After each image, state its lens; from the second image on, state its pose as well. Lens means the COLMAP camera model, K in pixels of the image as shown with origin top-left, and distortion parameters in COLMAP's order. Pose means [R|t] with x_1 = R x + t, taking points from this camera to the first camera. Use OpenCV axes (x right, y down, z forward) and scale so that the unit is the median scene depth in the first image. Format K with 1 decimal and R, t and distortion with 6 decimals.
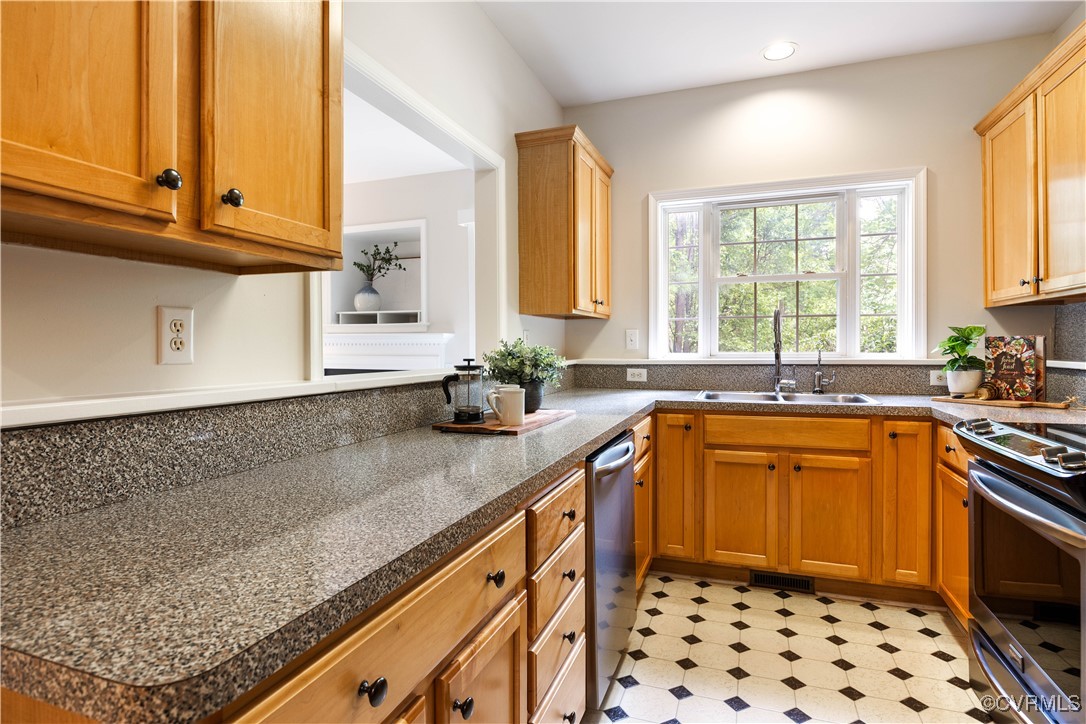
lens RADIAL K [[561.3, 0, 542.6], [0, 561.3, 350.2], [0, 0, 1]] dist [-0.010550, 0.000613]
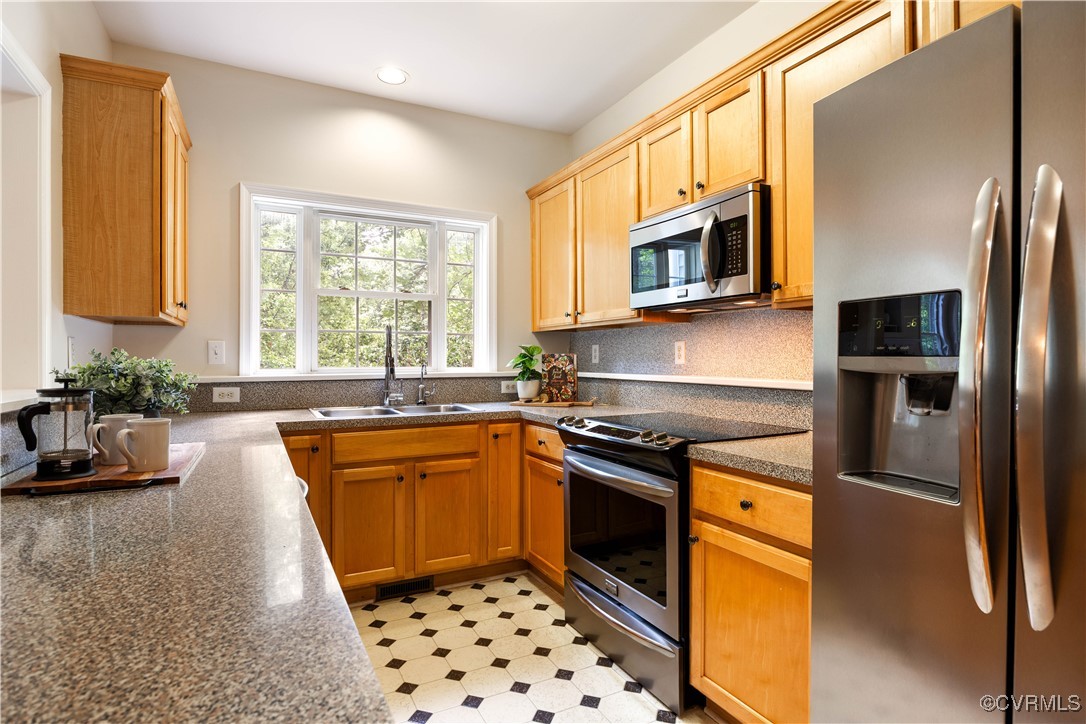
lens RADIAL K [[561.3, 0, 545.7], [0, 561.3, 362.5], [0, 0, 1]] dist [-0.010550, 0.000613]
pose [[0.674596, 0.001140, 0.738186, -0.168847], [0.002739, 0.999988, -0.004048, 0.000686], [-0.738182, 0.004753, 0.674585, 0.107775]]
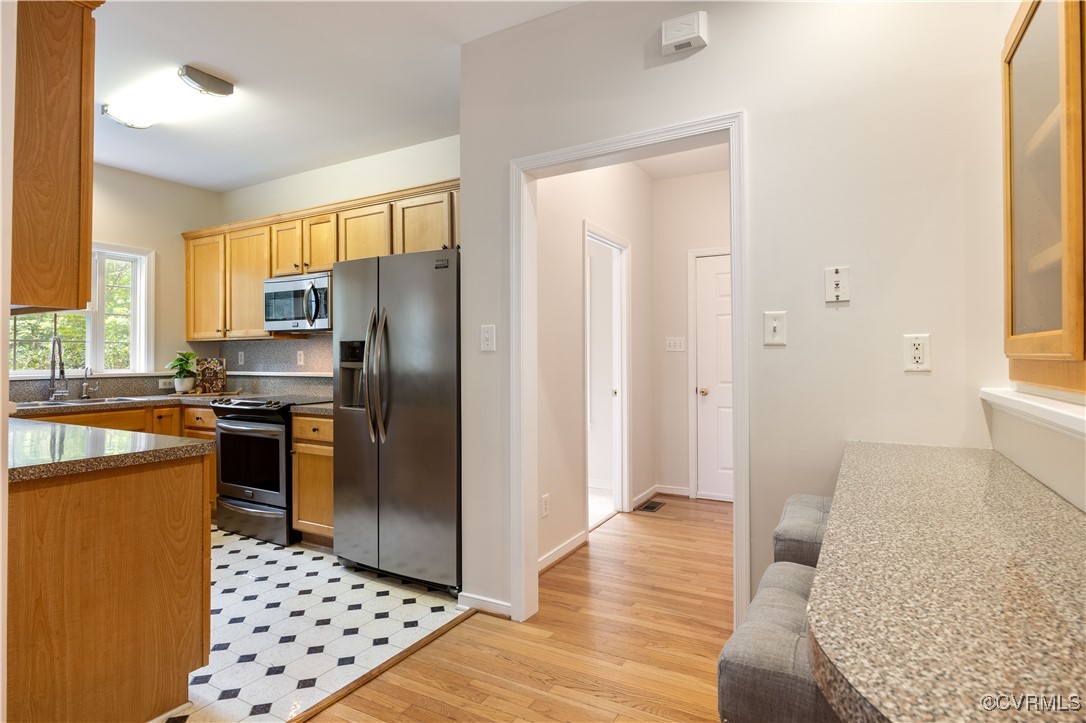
lens RADIAL K [[561.3, 0, 556.5], [0, 561.3, 351.2], [0, 0, 1]] dist [-0.010550, 0.000613]
pose [[0.149454, 0.016337, 0.988634, -0.802017], [0.011812, 0.999763, -0.018306, -0.001582], [-0.988698, 0.014413, 0.149226, -0.406811]]
